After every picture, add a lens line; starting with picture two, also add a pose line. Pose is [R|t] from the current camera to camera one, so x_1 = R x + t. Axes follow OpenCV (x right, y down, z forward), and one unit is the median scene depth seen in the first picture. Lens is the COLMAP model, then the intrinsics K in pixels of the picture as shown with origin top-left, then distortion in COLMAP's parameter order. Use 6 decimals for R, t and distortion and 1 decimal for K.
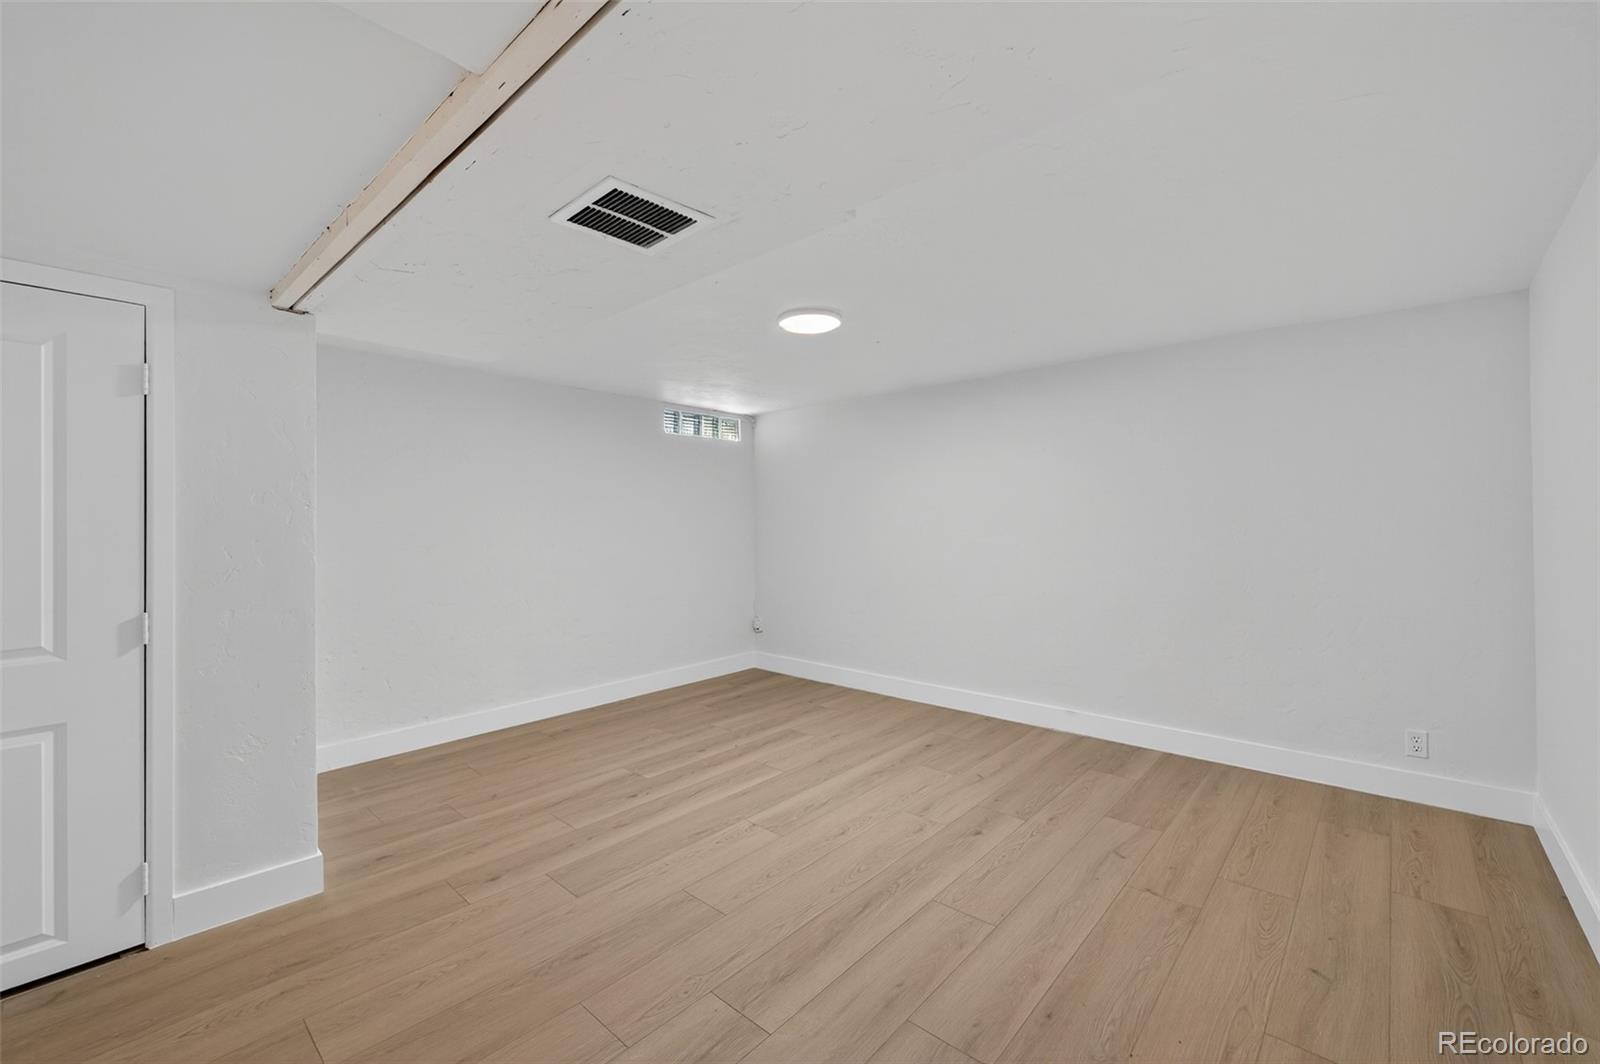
lens RADIAL K [[634.4, 0, 798.6], [0, 634.4, 526.9], [0, 0, 1]] dist [-0.003760, -0.000360]
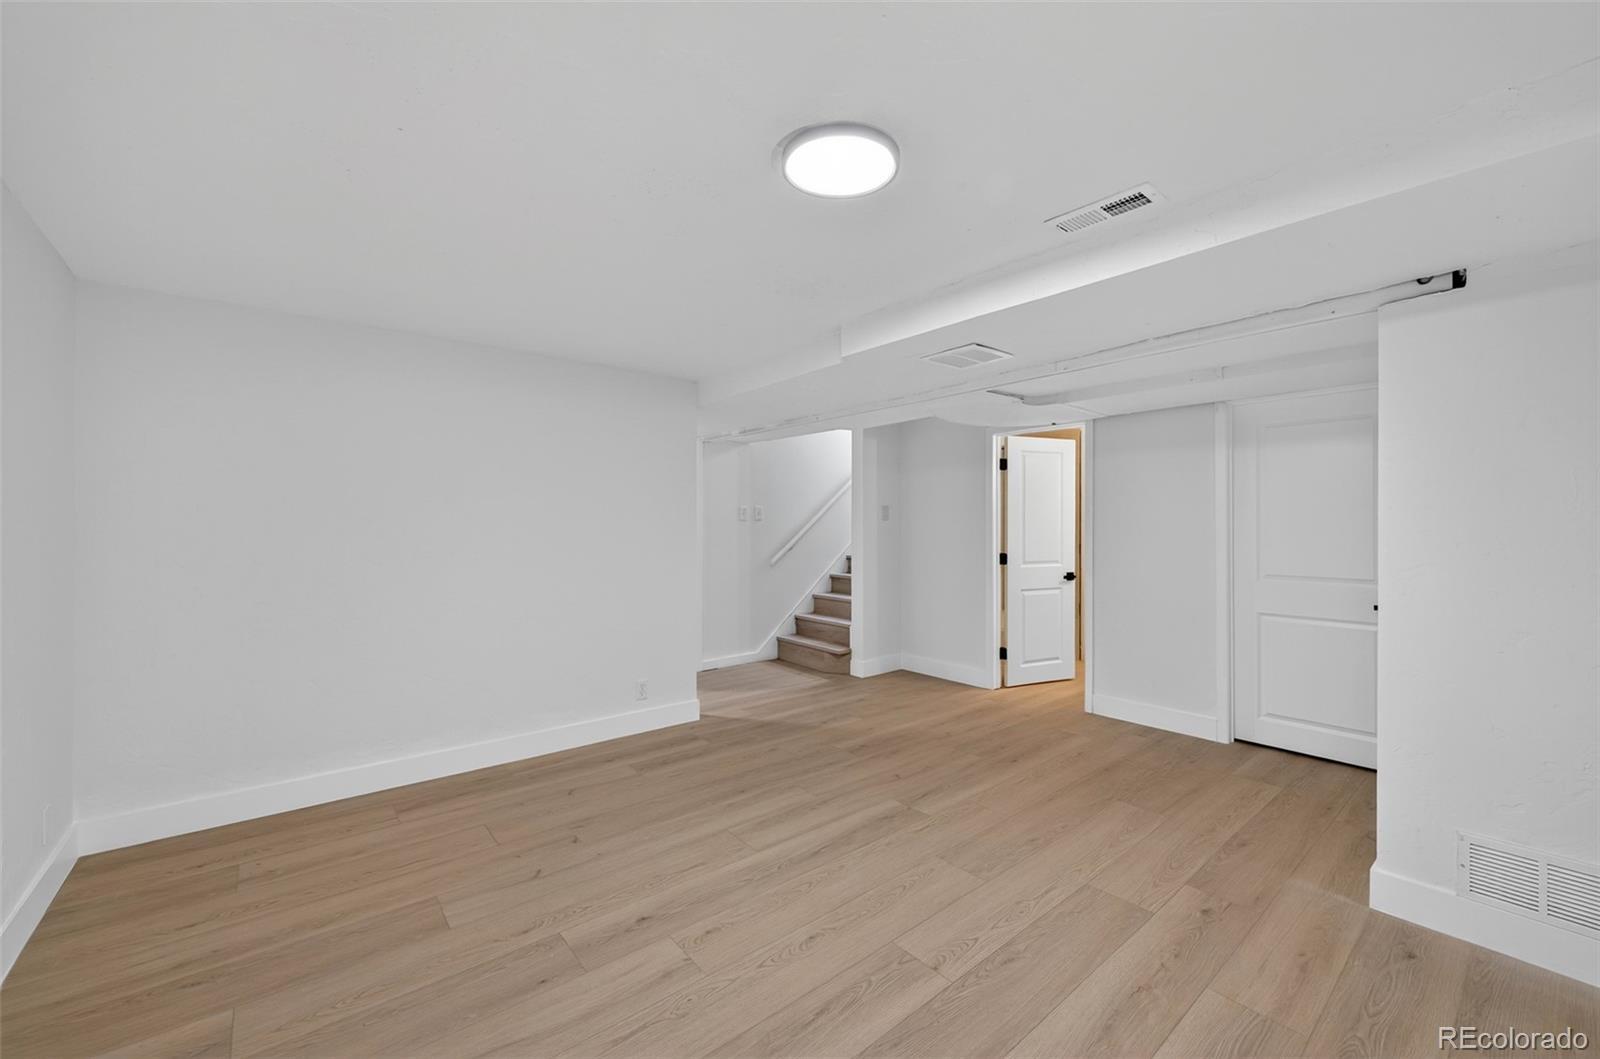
lens RADIAL K [[631.1, 0, 801.8], [0, 631.1, 527.5], [0, 0, 1]] dist [0.000001, -0.000033]
pose [[-0.990380, 0.004389, 0.138308, -0.026023], [0.005966, 0.999922, 0.010987, -0.016681], [-0.138249, 0.011706, -0.990328, 1.851785]]
